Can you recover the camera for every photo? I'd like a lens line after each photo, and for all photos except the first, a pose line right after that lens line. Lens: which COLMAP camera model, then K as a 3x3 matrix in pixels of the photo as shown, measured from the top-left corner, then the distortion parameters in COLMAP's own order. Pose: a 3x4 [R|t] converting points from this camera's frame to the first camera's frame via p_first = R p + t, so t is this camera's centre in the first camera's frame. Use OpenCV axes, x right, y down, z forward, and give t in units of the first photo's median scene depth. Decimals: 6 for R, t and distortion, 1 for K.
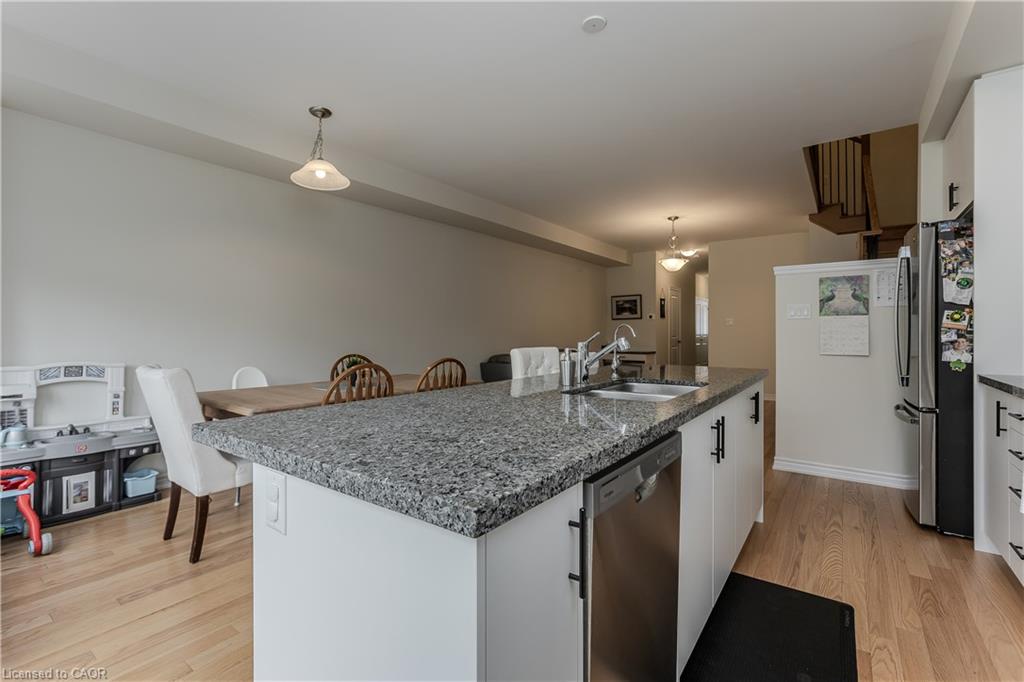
lens RADIAL K [[468.9, 0, 512.1], [0, 468.9, 335.8], [0, 0, 1]] dist [0.003660, 0.000058]
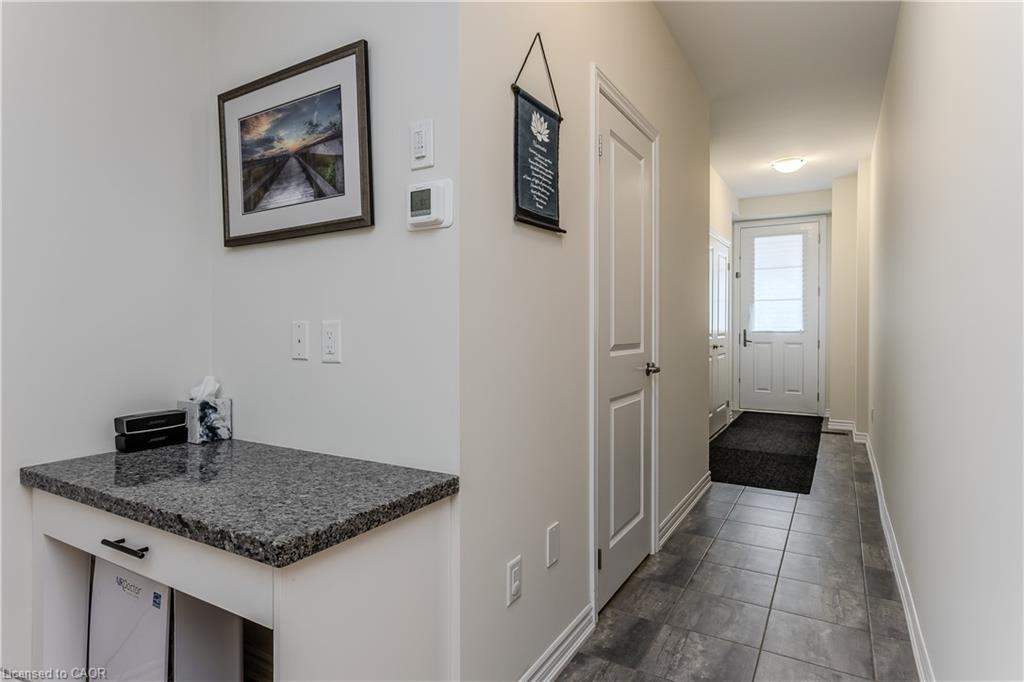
lens RADIAL K [[549.8, 0, 511.8], [0, 549.8, 339.5], [0, 0, 1]] dist [-0.004911, 0.000286]
pose [[0.996746, -0.003354, 0.080538, 0.301785], [0.002174, 0.999889, 0.014737, -0.005573], [-0.080579, -0.014514, 0.996643, 0.832951]]
